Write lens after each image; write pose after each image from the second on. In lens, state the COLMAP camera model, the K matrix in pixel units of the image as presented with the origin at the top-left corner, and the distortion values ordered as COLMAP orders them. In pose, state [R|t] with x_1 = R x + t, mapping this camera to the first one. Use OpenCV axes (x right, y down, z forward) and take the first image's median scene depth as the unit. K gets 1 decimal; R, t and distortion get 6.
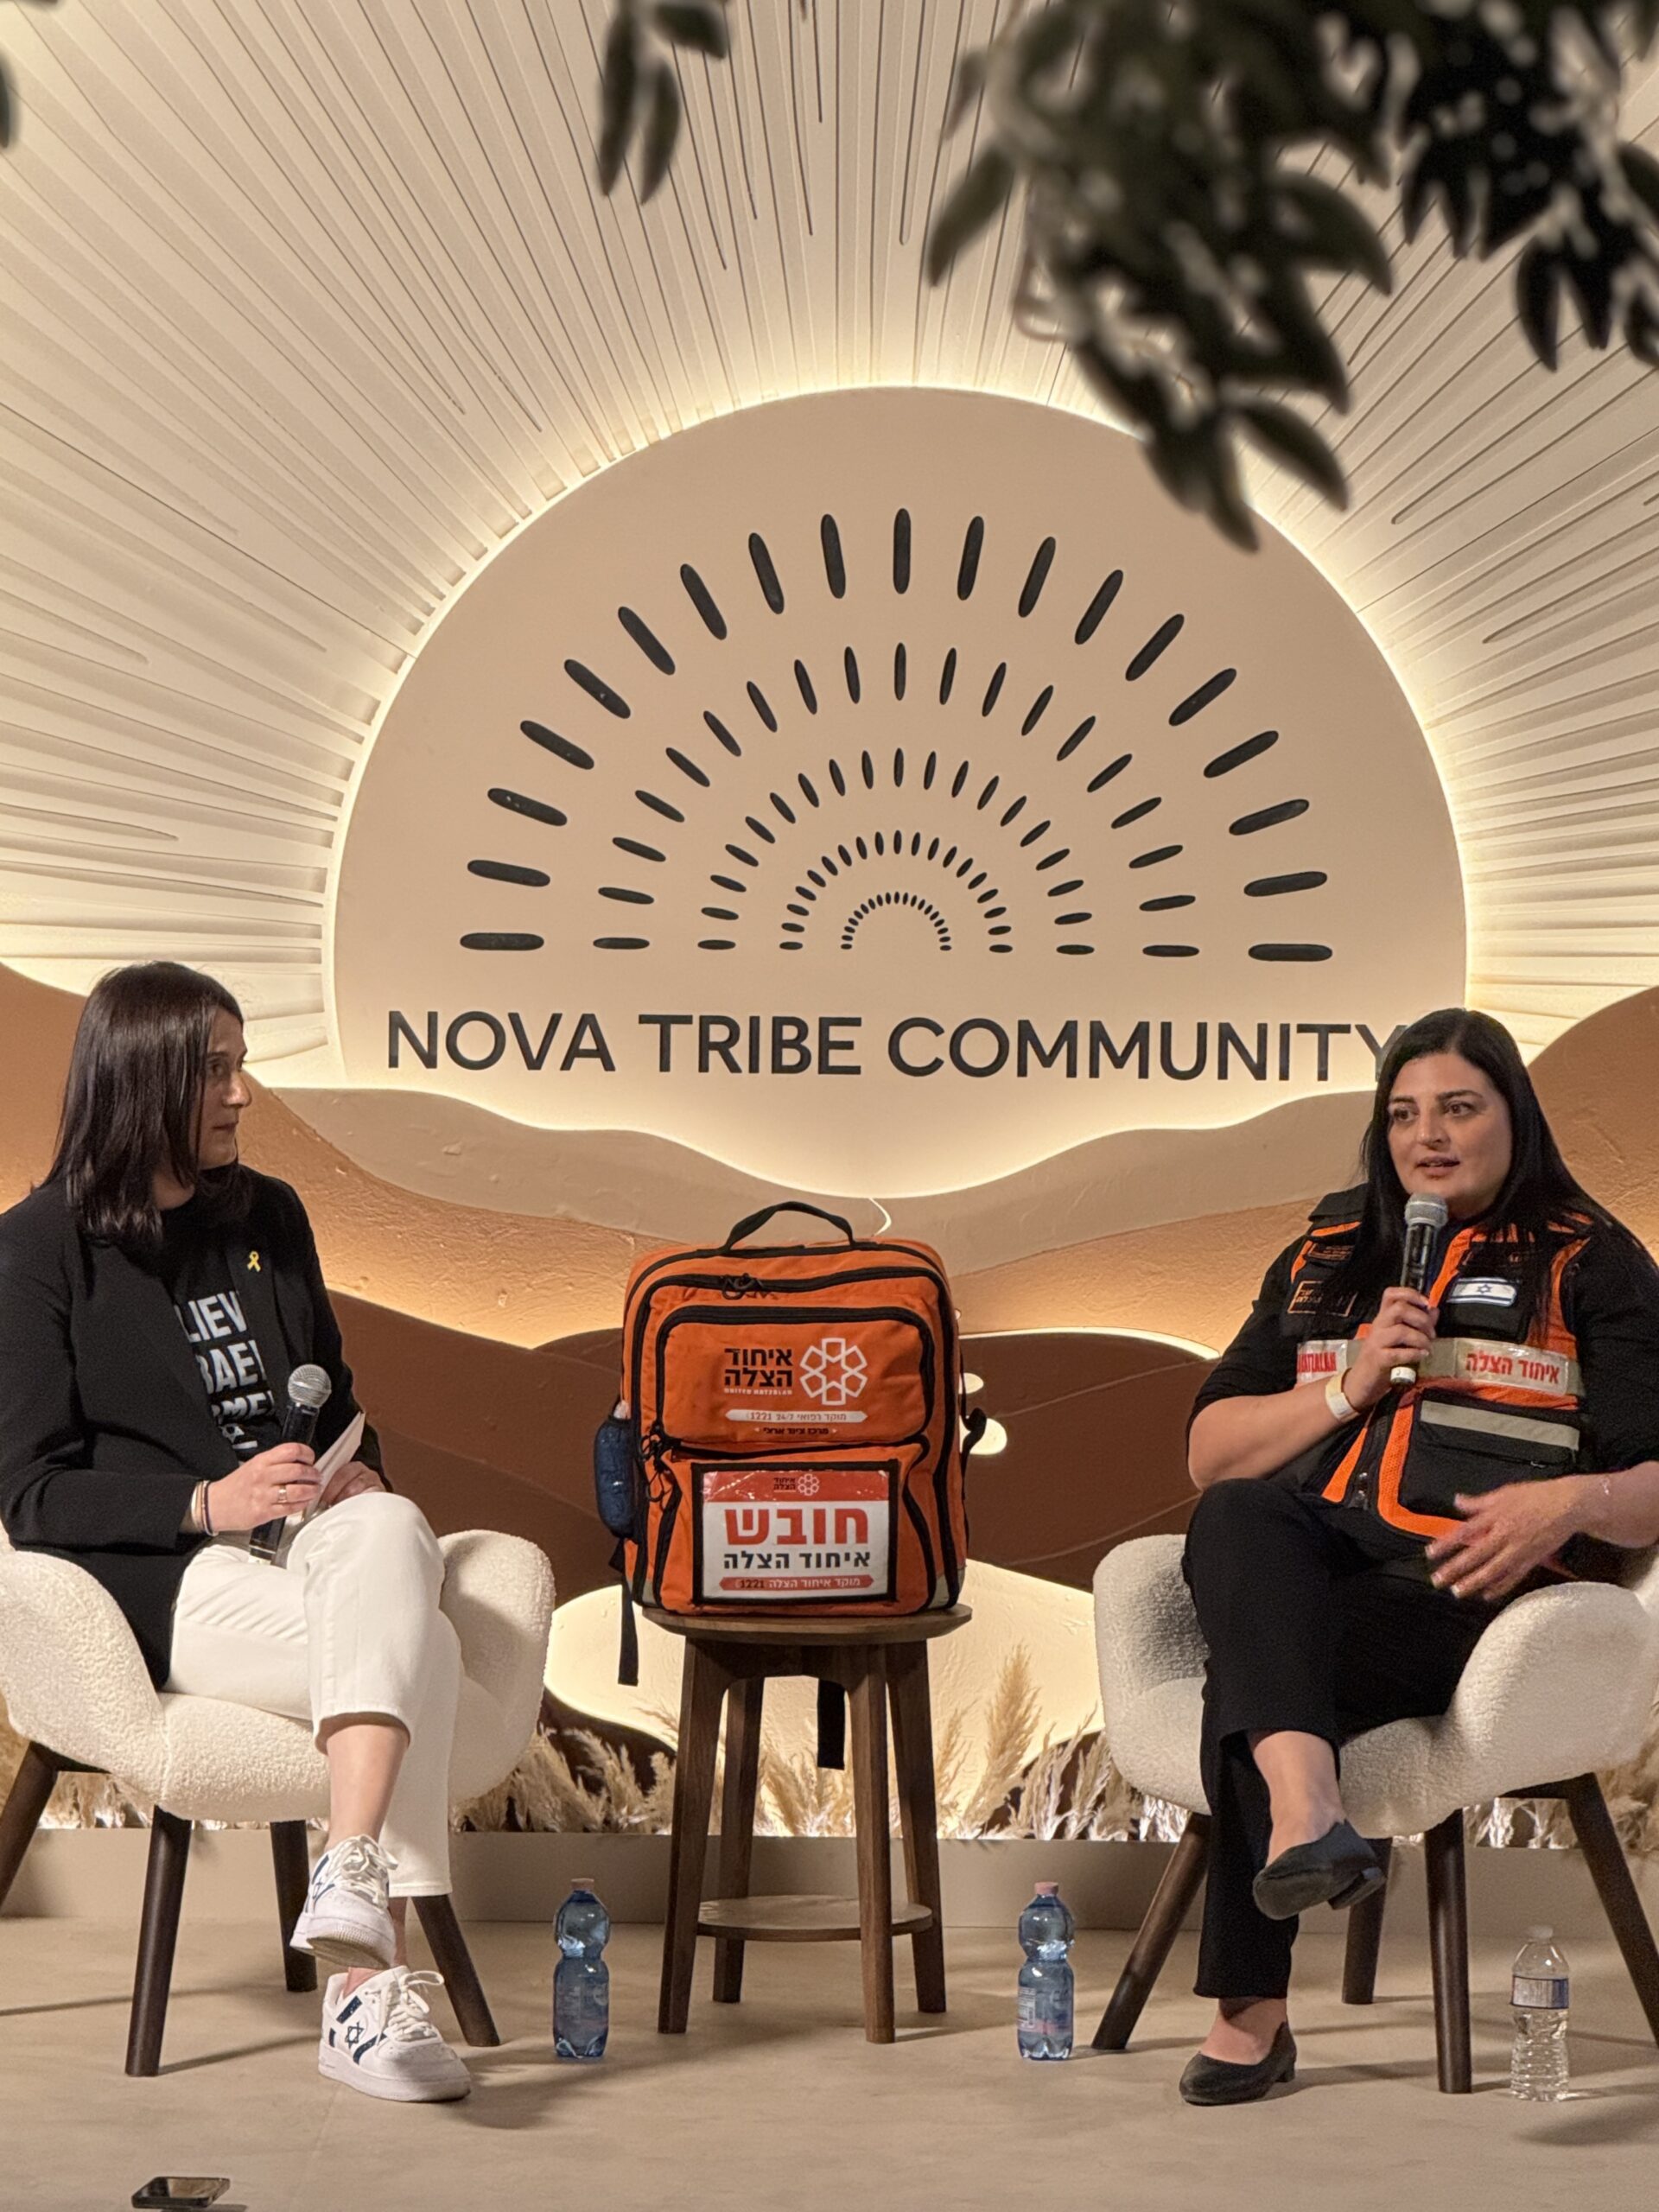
lens RADIAL K [[8480.2, 0, 829.5], [0, 8480.2, 1106.0], [0, 0, 1]] dist [-0.118444, -3.520000]
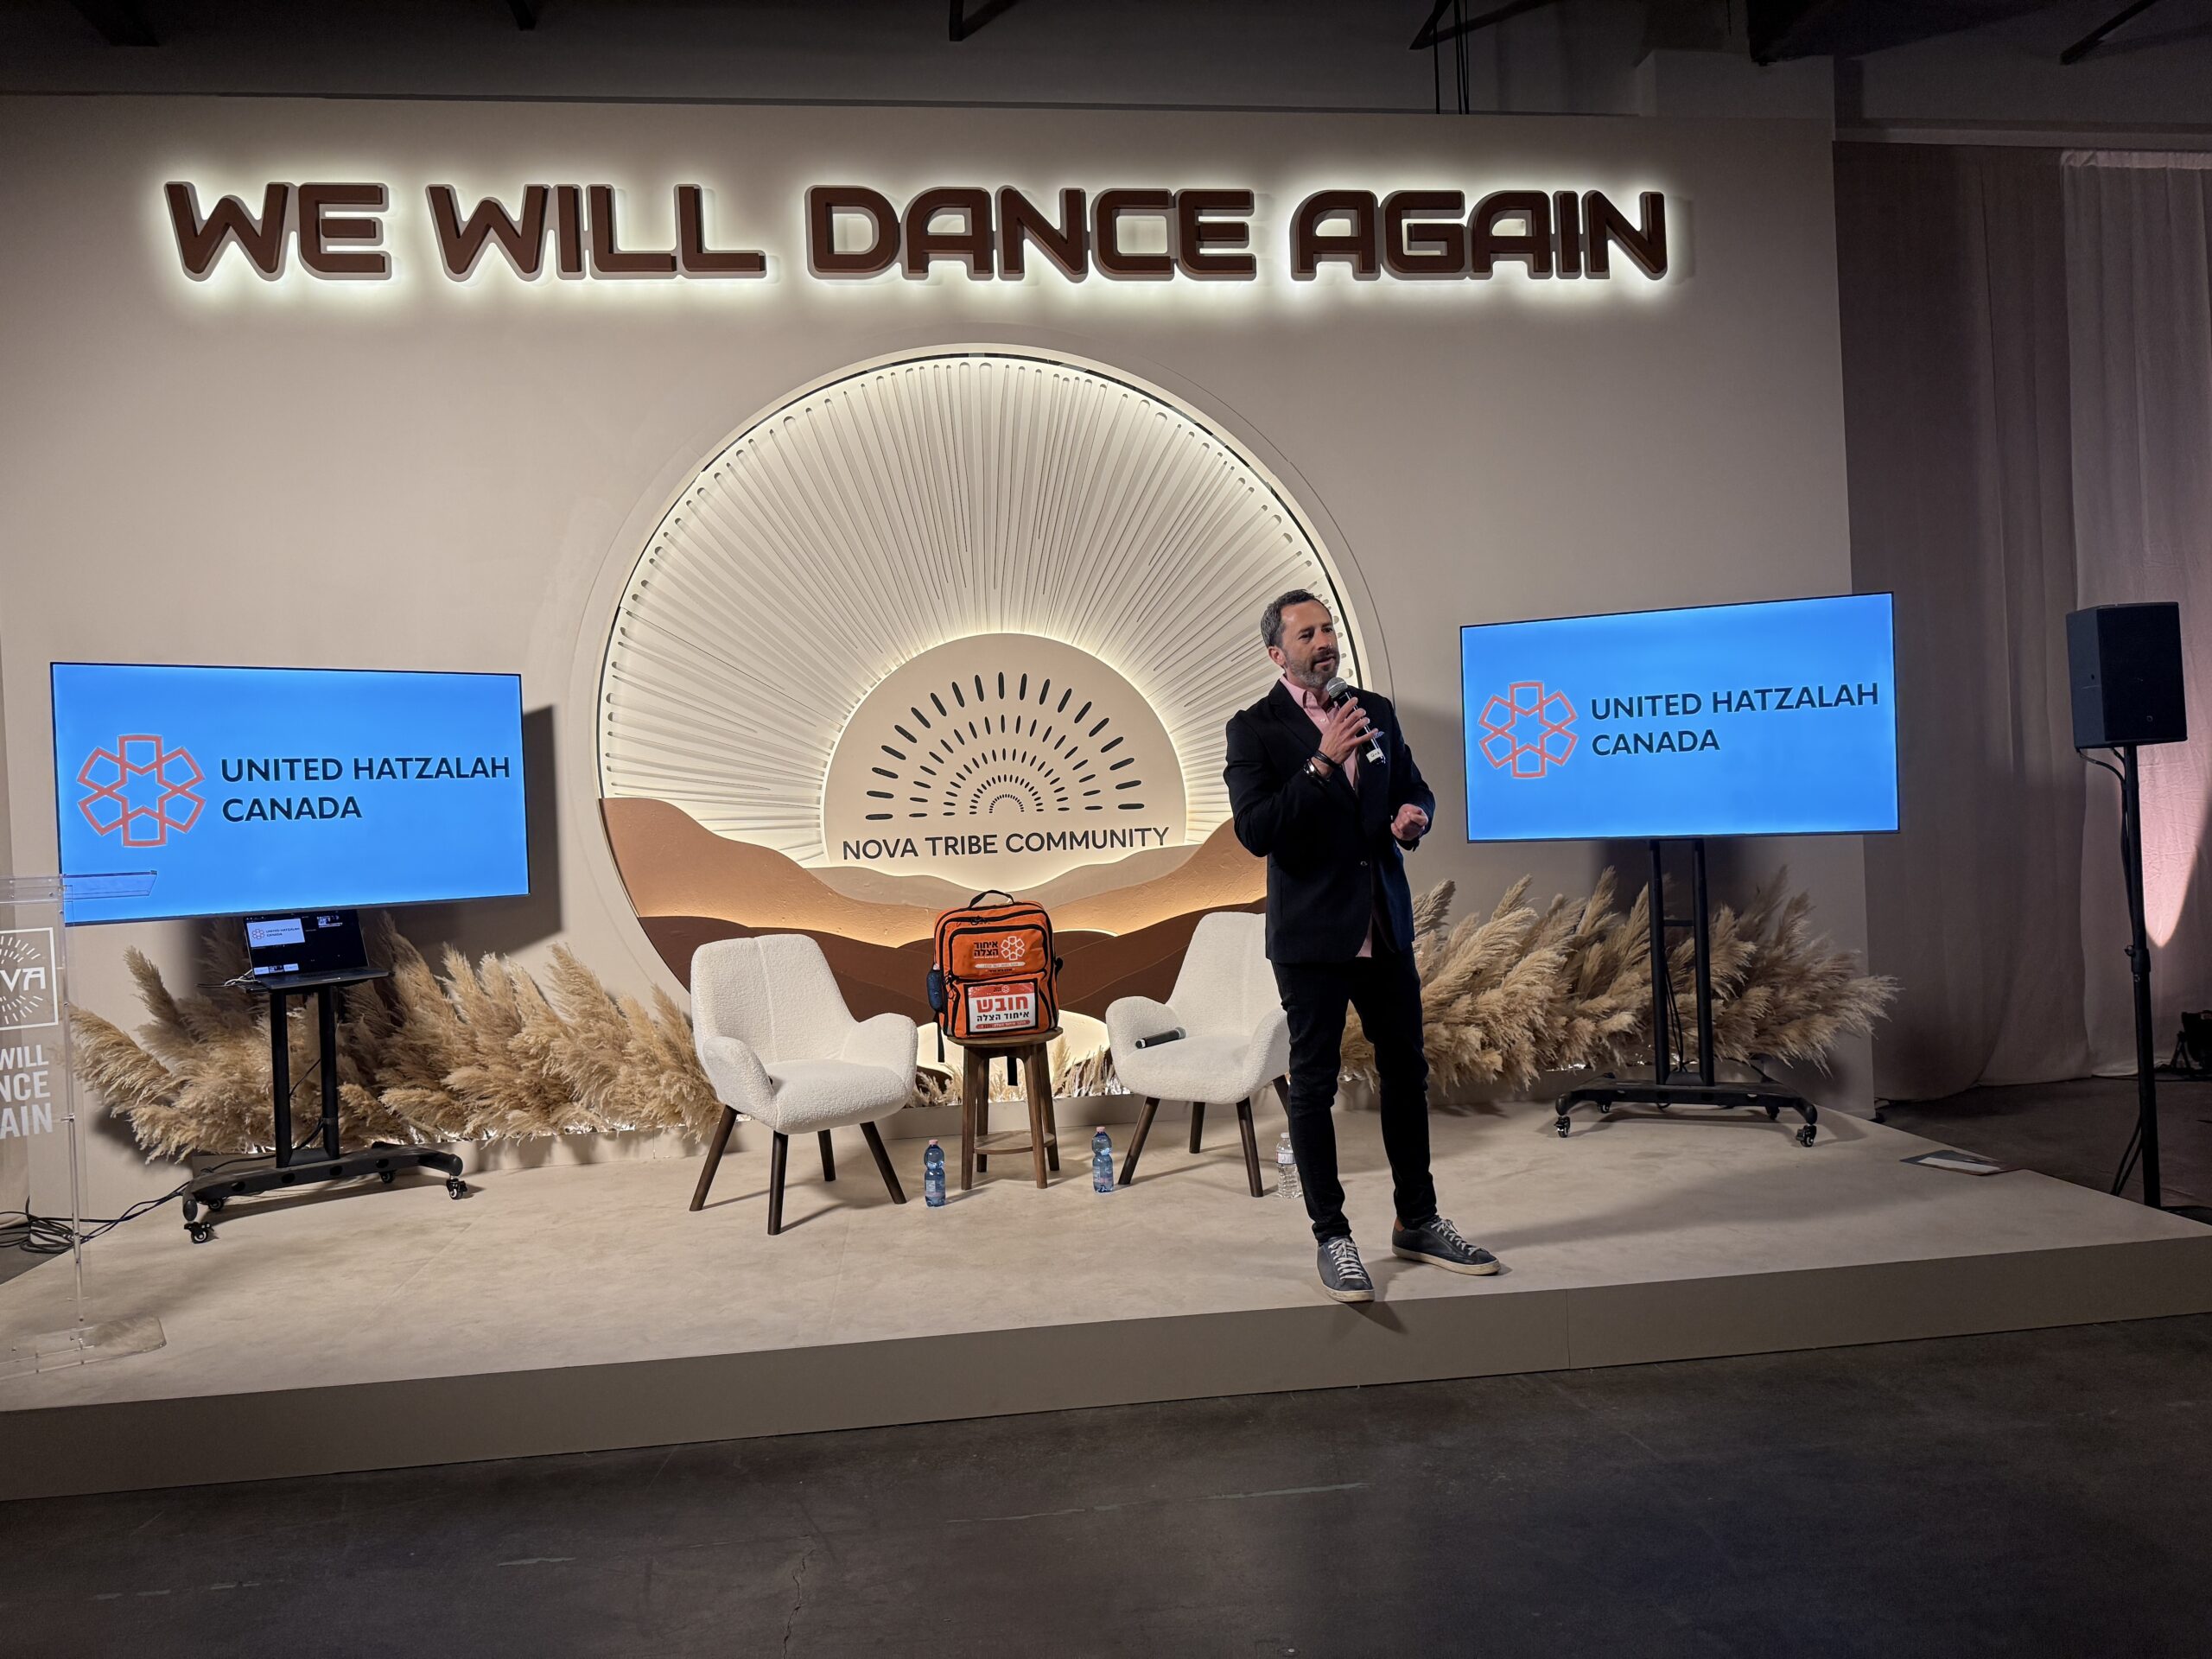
lens RADIAL K [[1505.6, 0, 1106.0], [0, 1505.6, 829.5], [0, 0, 1]] dist [0.071339, -0.093506]
pose [[0.990300, -0.055674, 0.127302, -0.027054], [0.061171, 0.997338, -0.039684, 0.012259], [-0.124754, 0.047086, 0.991070, 0.444662]]
